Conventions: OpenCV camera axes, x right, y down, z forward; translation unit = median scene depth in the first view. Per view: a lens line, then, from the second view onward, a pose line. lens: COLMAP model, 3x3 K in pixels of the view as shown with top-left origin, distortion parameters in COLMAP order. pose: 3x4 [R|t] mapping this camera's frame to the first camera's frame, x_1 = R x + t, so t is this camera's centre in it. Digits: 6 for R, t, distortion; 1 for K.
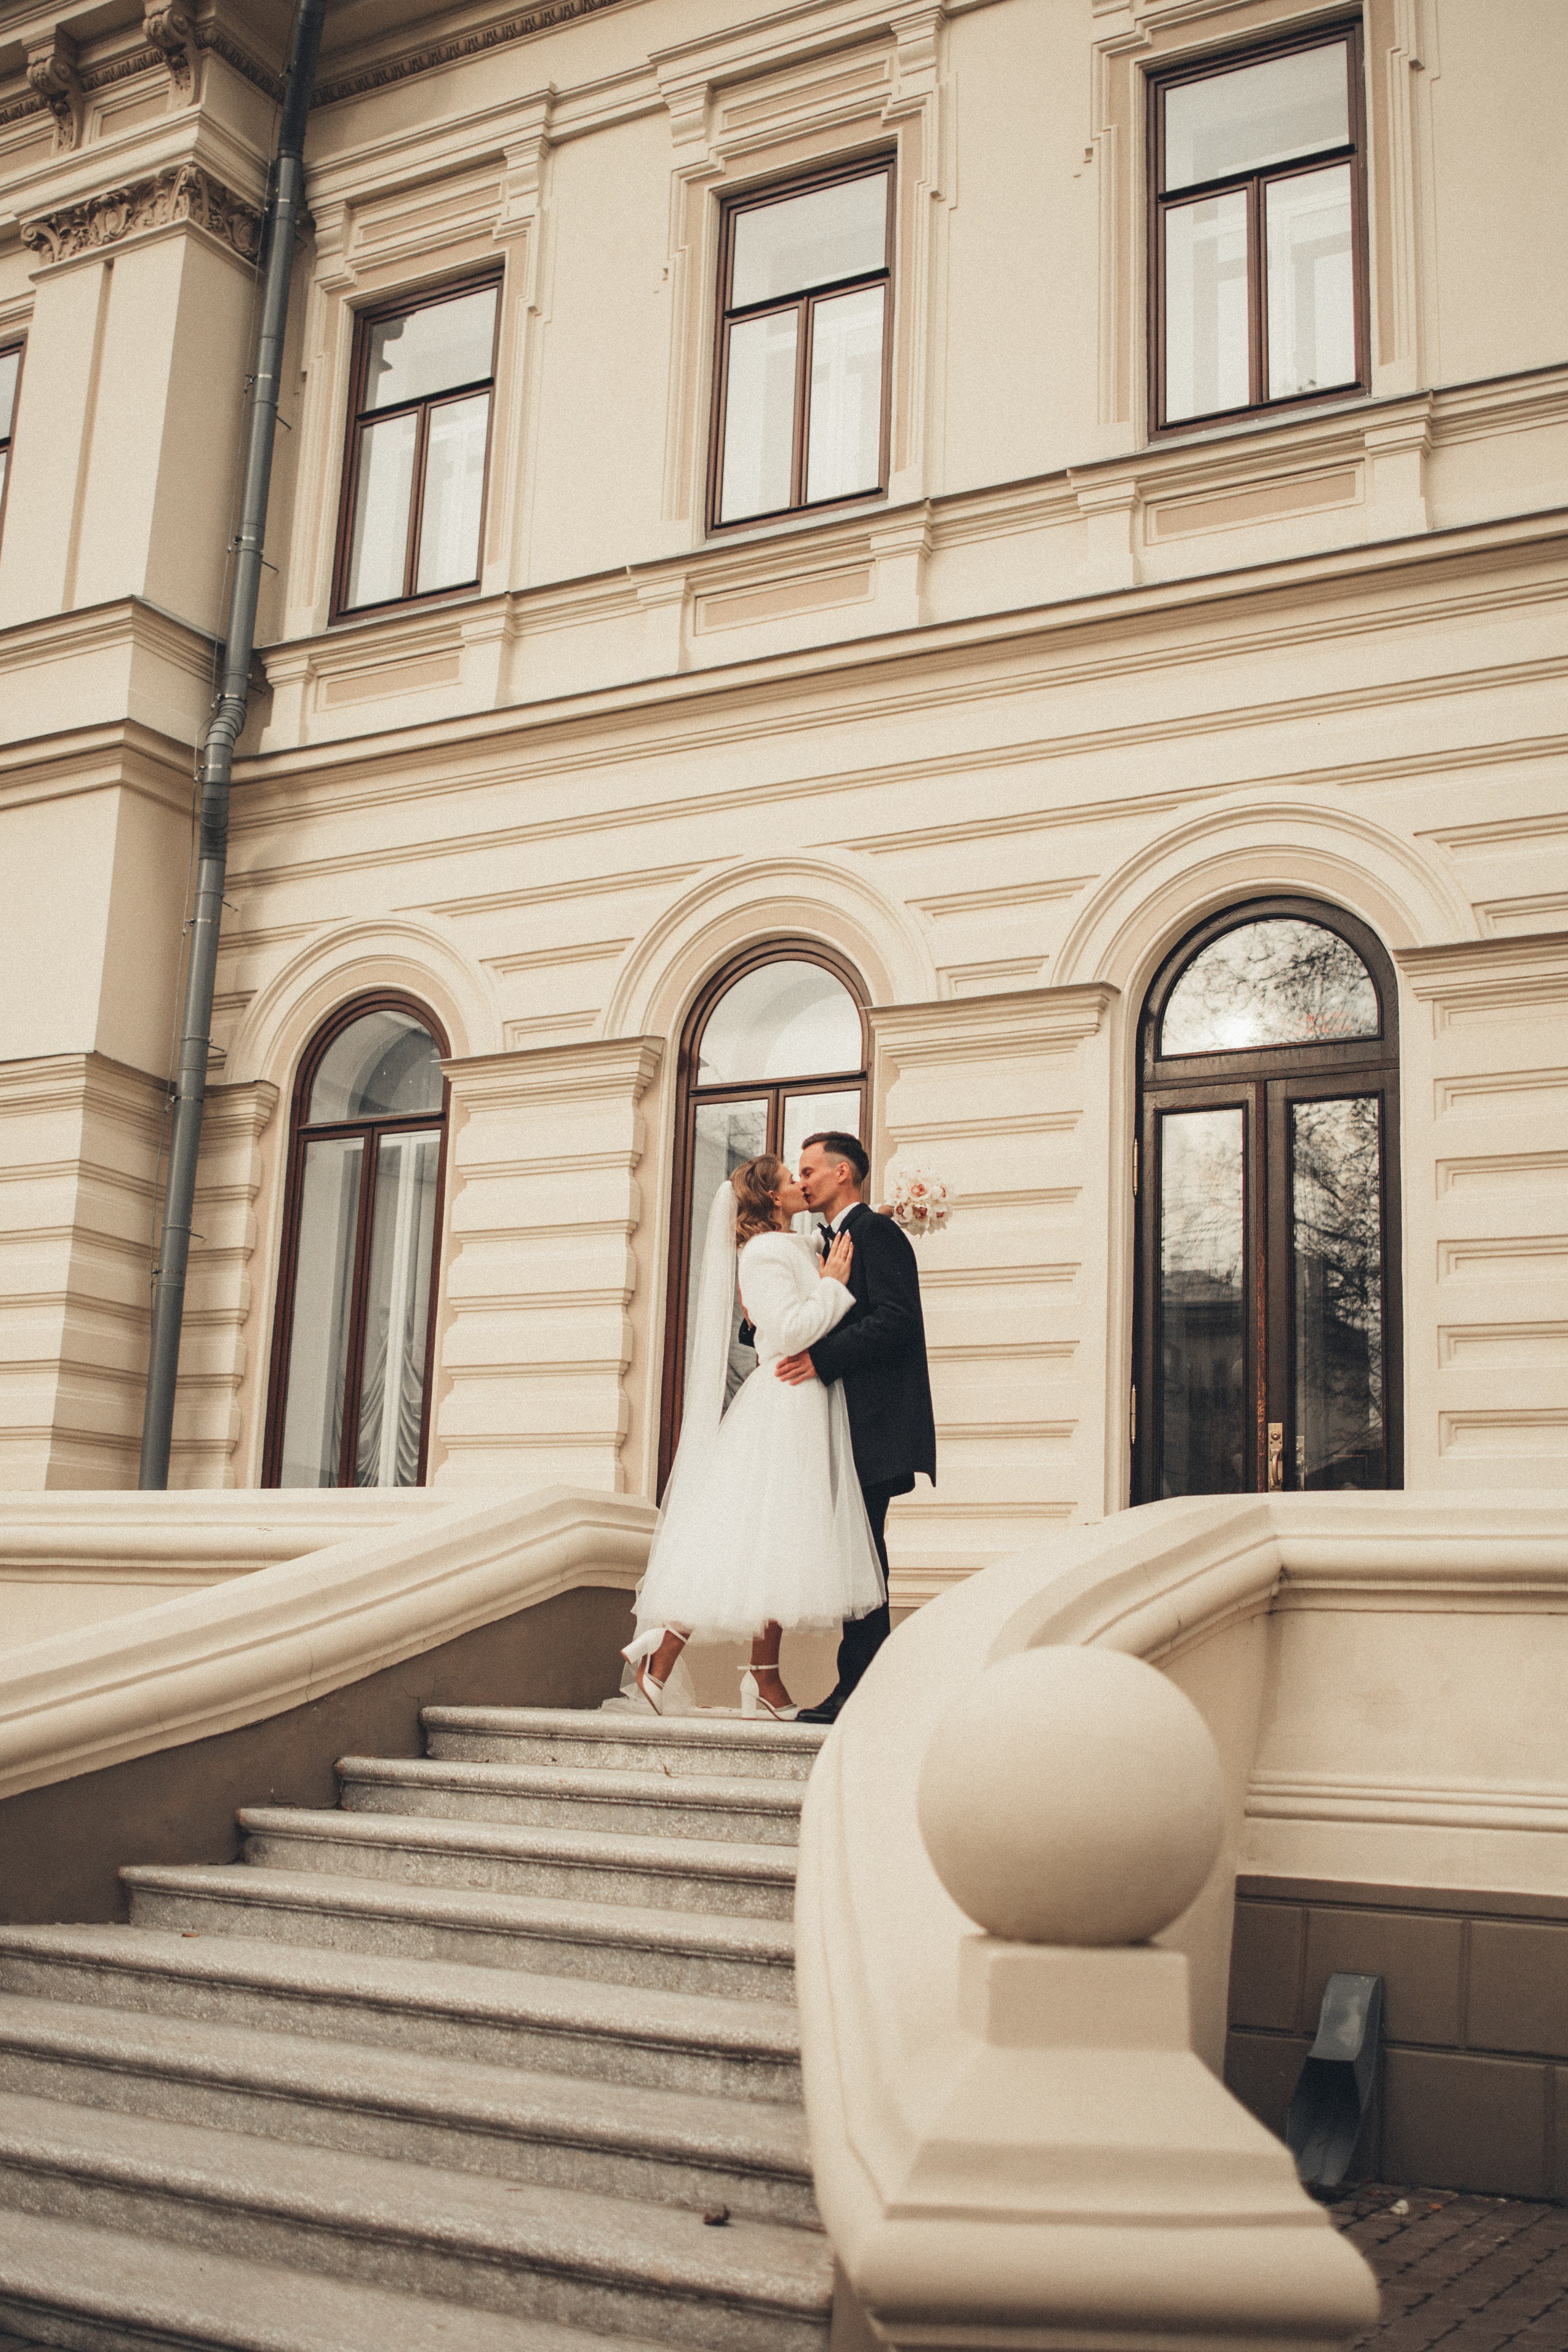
lens RADIAL K [[2401.7, 0, 784.0], [0, 2401.7, 1176.0], [0, 0, 1]] dist [-0.068994, 0.025278]
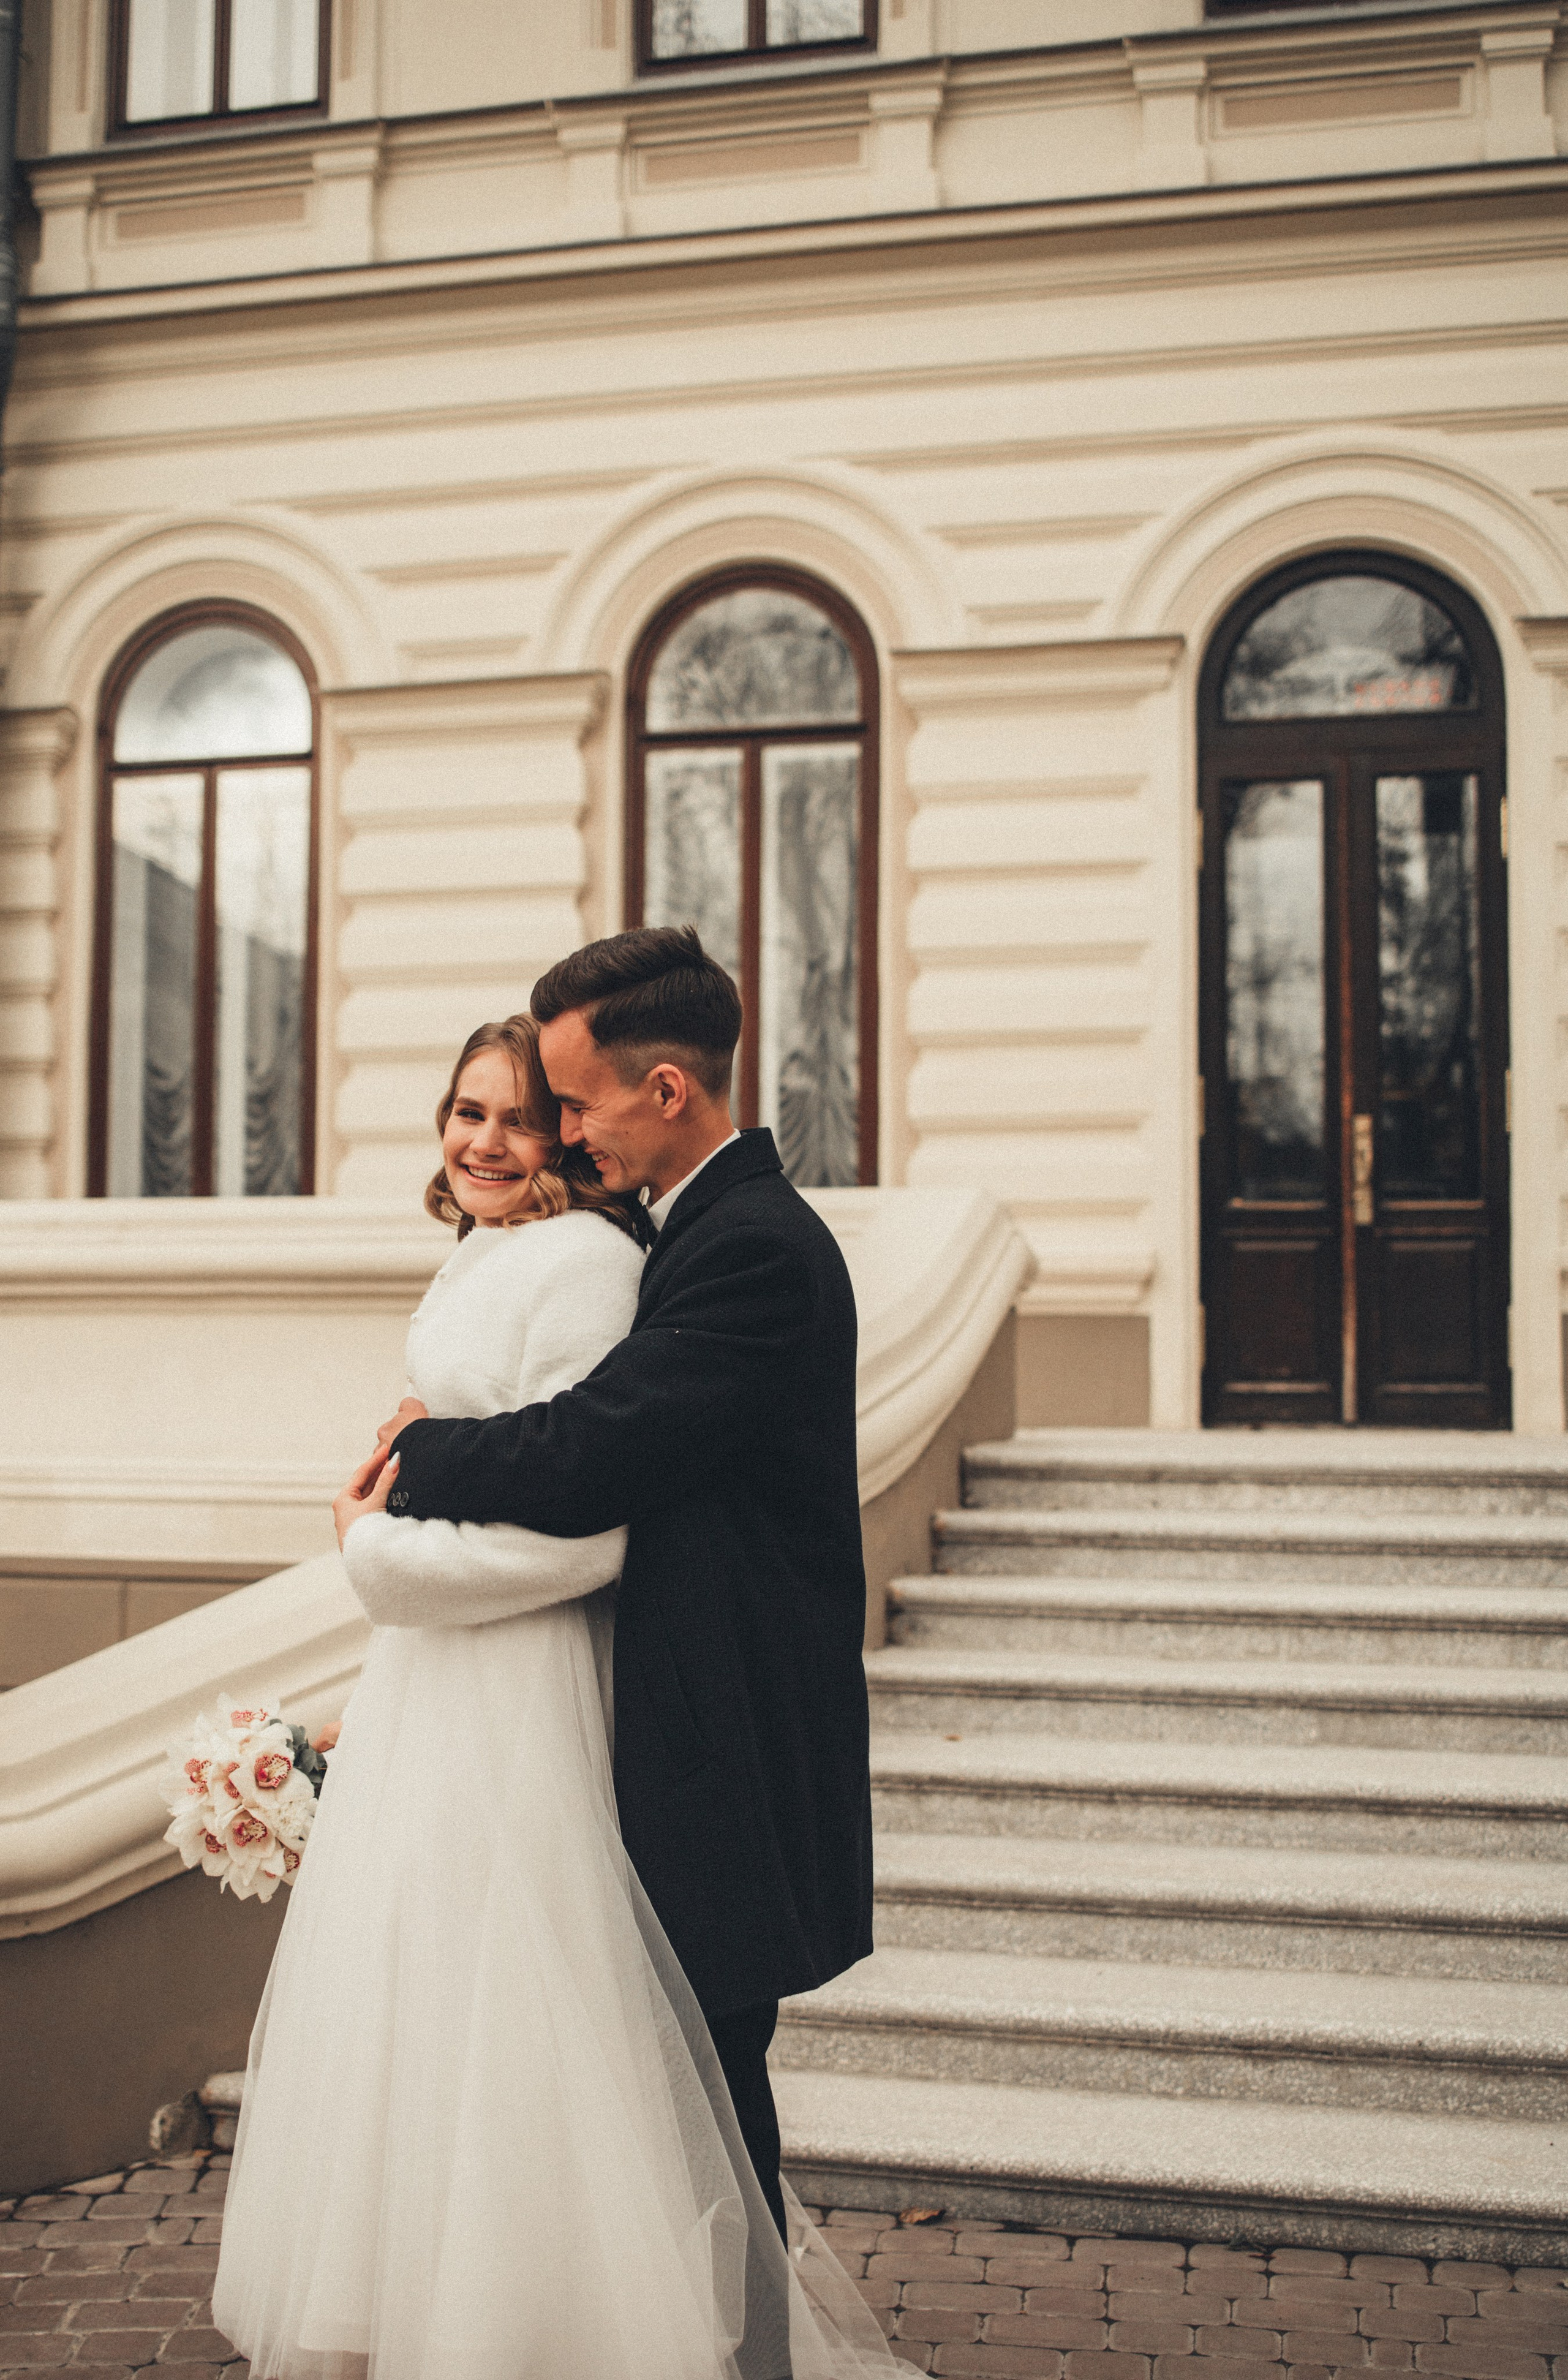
lens RADIAL K [[2470.9, 0, 685.2], [0, 2470.9, 1268.1], [0, 0, 1]] dist [-0.061923, 0.022626]
pose [[0.961210, -0.016246, 0.275338, -0.264875], [-0.029135, 0.986699, 0.159928, 0.011133], [-0.274274, -0.161747, 0.947951, 0.111230]]
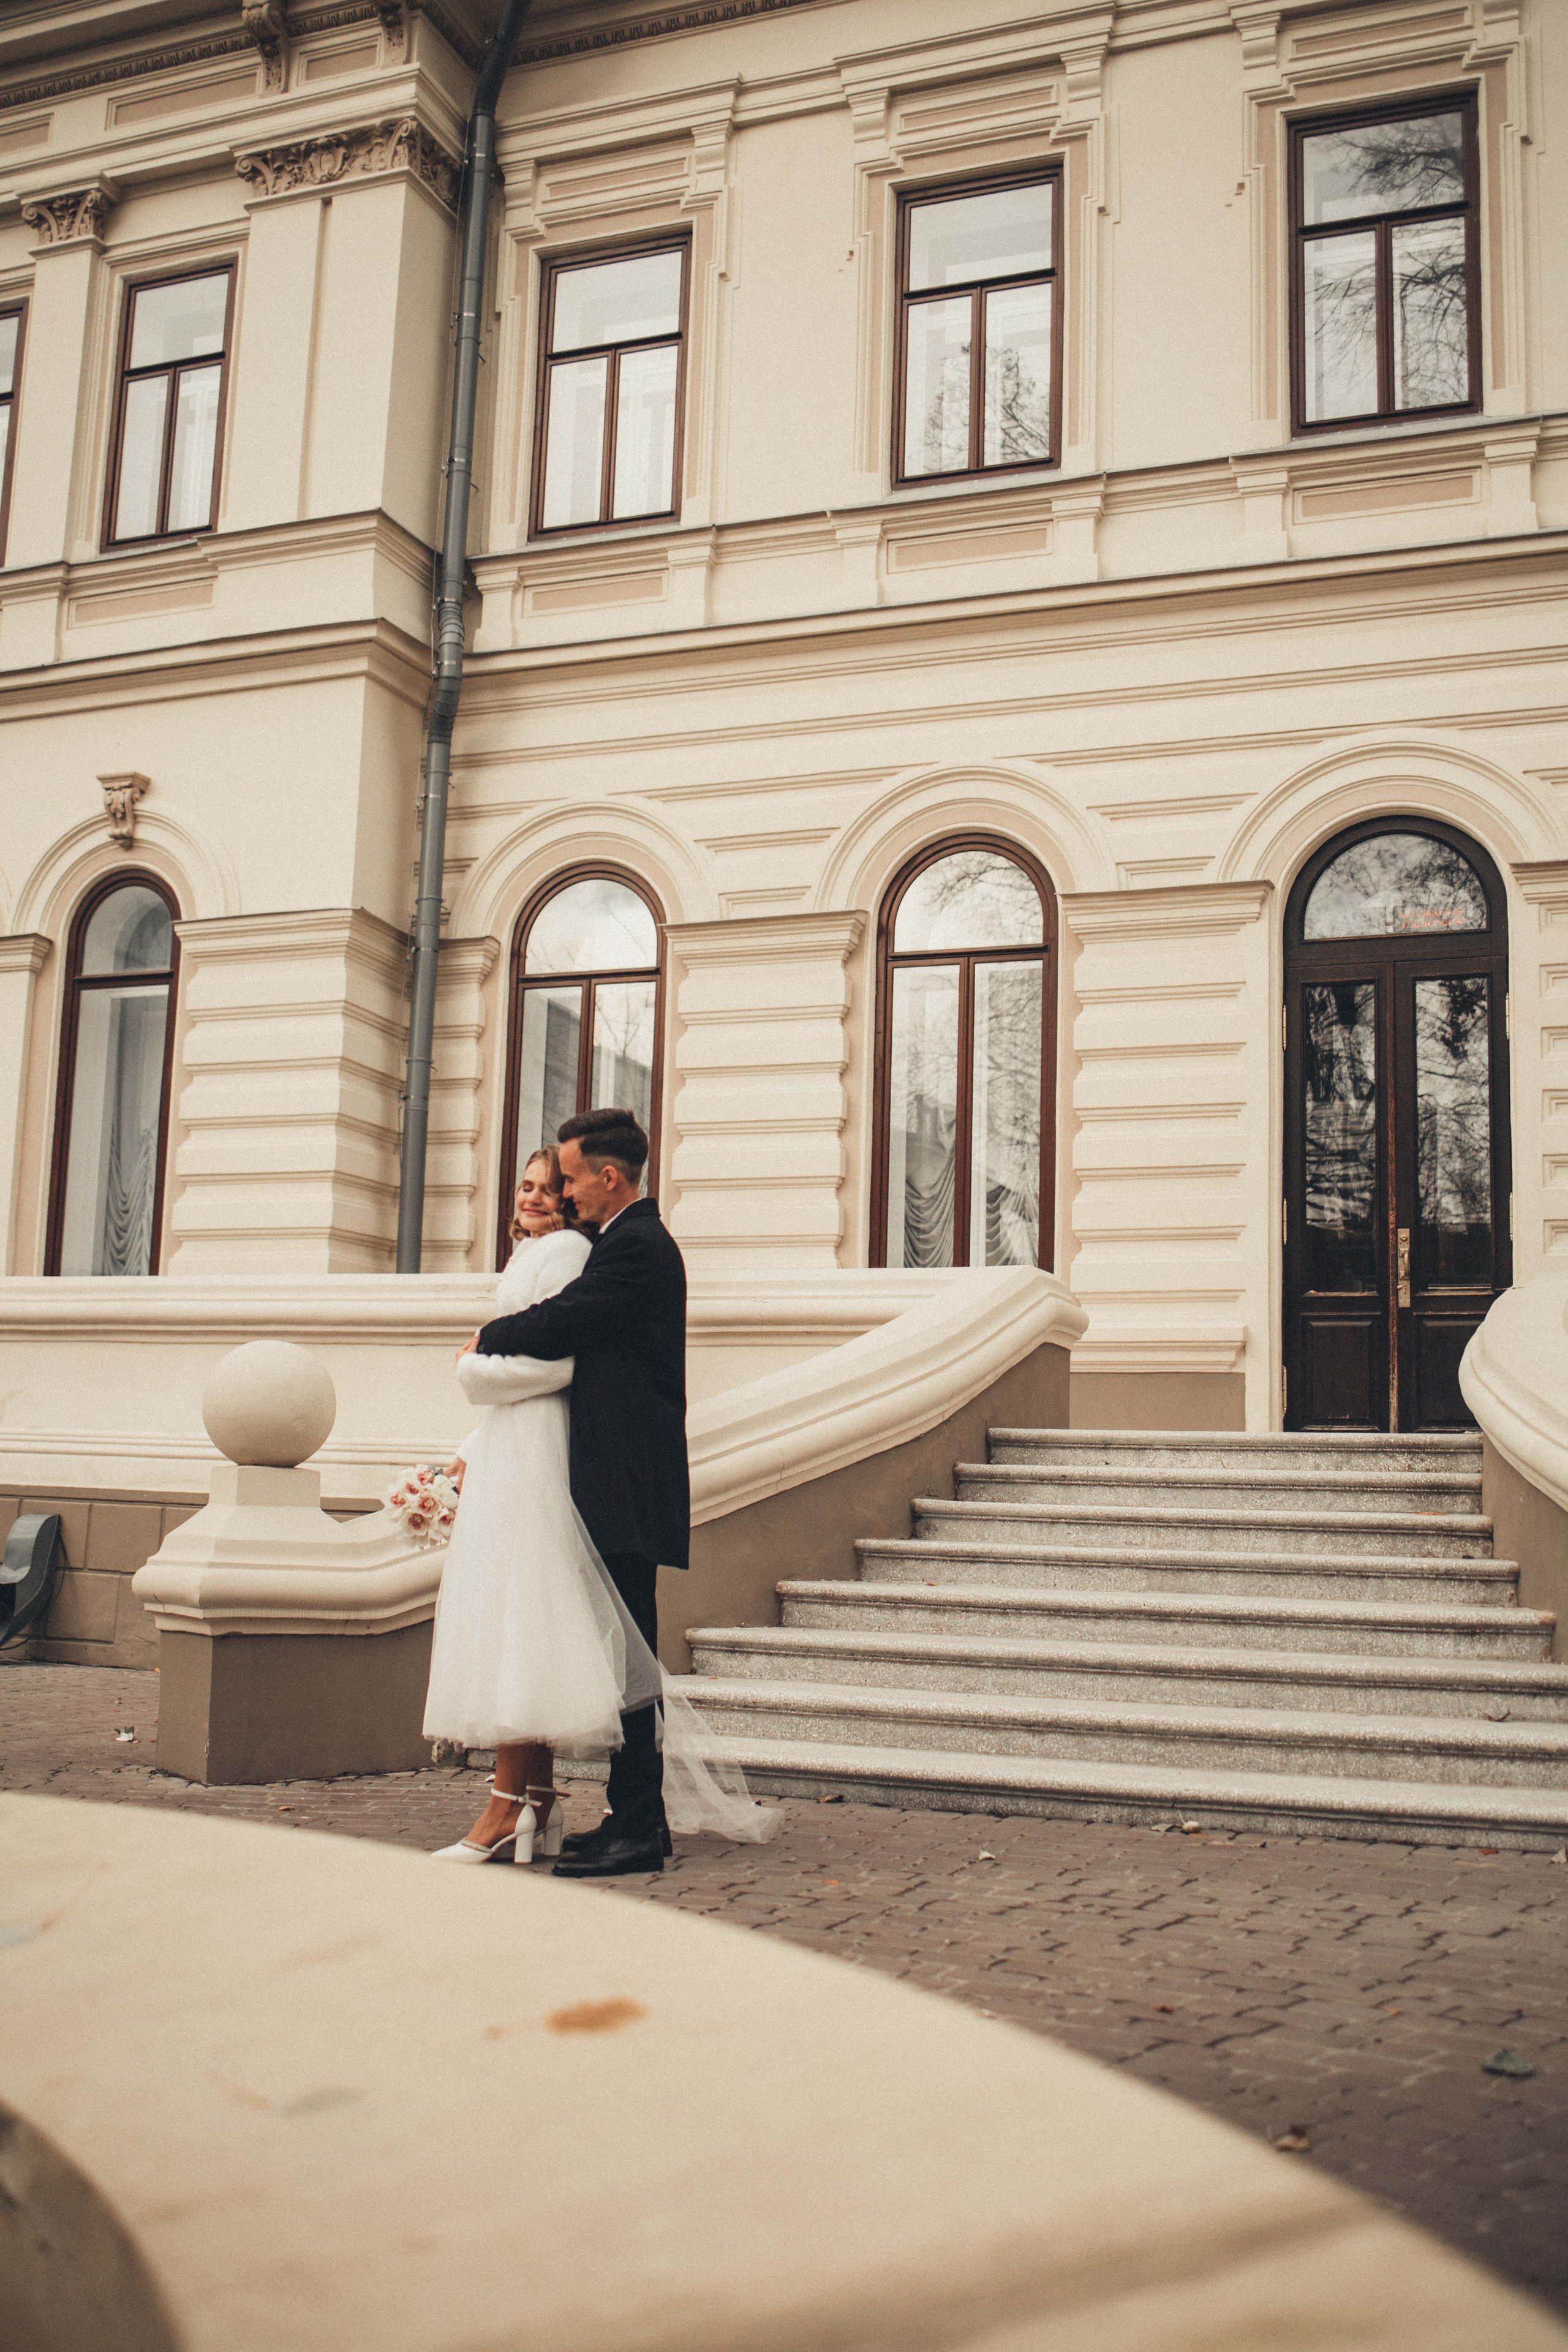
lens RADIAL K [[2219.6, 0, 784.0], [0, 2219.6, 1176.0], [0, 0, 1]] dist [-0.041375, 0.020445]
pose [[0.990533, 0.011269, 0.136813, -0.236592], [-0.020853, 0.997411, 0.068826, -0.000489], [-0.135683, -0.071028, 0.988203, -0.107620]]
